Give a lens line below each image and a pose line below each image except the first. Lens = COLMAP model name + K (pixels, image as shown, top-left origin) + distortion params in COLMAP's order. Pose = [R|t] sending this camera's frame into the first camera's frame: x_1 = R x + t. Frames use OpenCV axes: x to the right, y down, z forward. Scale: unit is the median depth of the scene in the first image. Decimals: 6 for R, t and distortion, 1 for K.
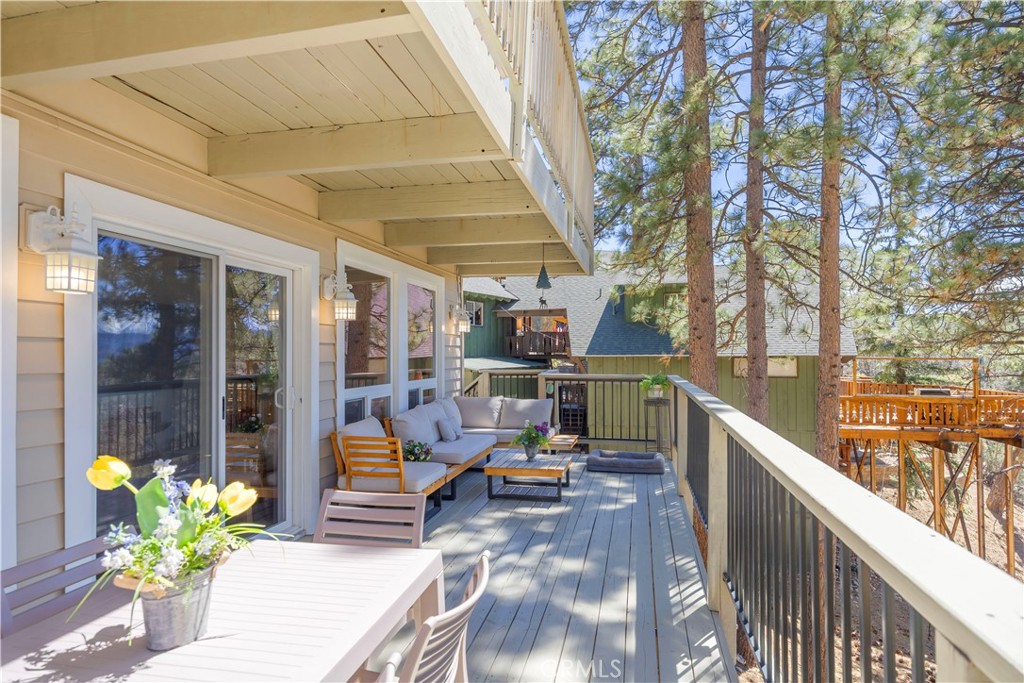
lens RADIAL K [[579.2, 0, 510.2], [0, 579.2, 347.9], [0, 0, 1]] dist [0.004254, -0.001089]
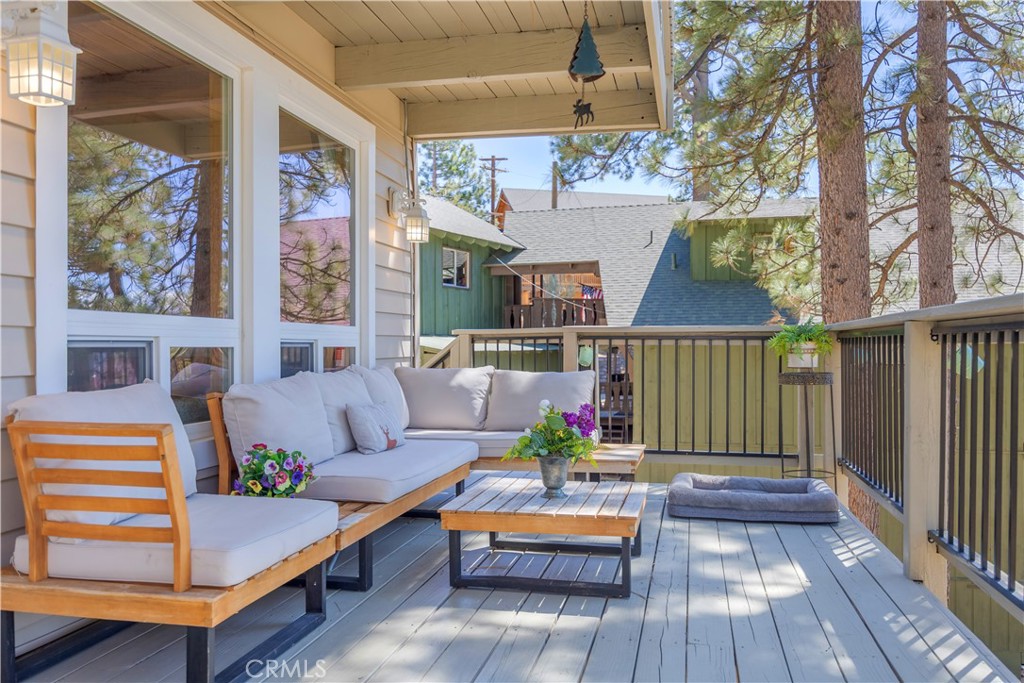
lens RADIAL K [[804.4, 0, 511.9], [0, 804.4, 338.5], [0, 0, 1]] dist [-0.000054, 0.003703]
pose [[0.999999, 0.001539, -0.000754, 0.003998], [-0.001541, 0.999994, -0.002986, 0.060457], [0.000749, 0.002987, 0.999995, 0.303073]]
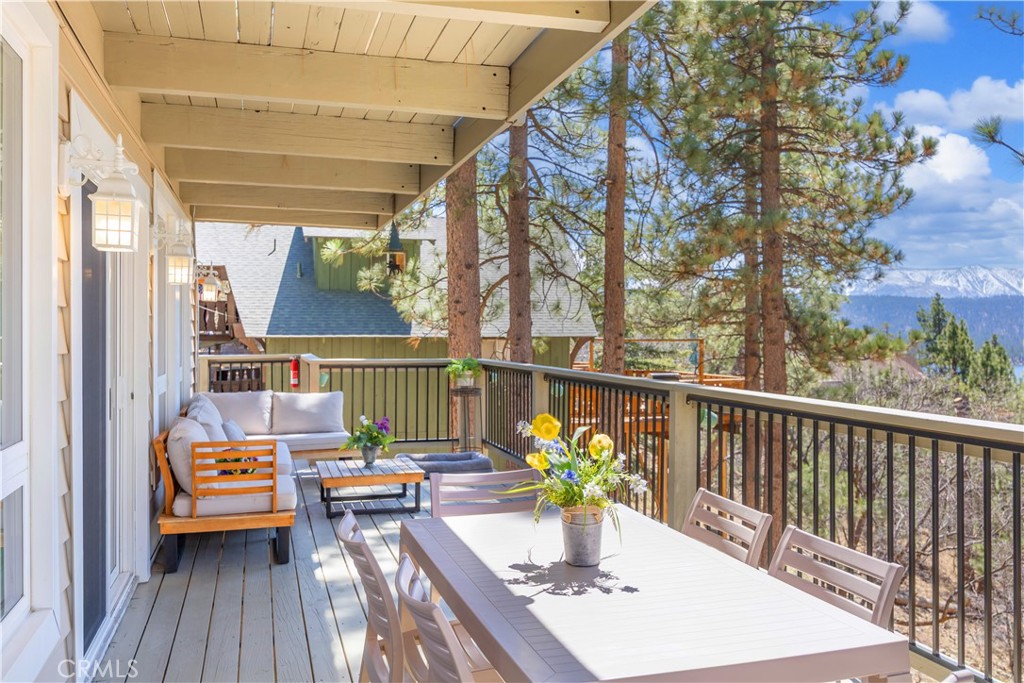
lens RADIAL K [[854.7, 0, 516.7], [0, 854.7, 336.2], [0, 0, 1]] dist [-0.001465, 0.001098]
pose [[0.871761, 0.001883, 0.489928, -0.265026], [-0.008047, 0.999913, 0.010475, 0.001691], [-0.489866, -0.013074, 0.871700, -0.082643]]
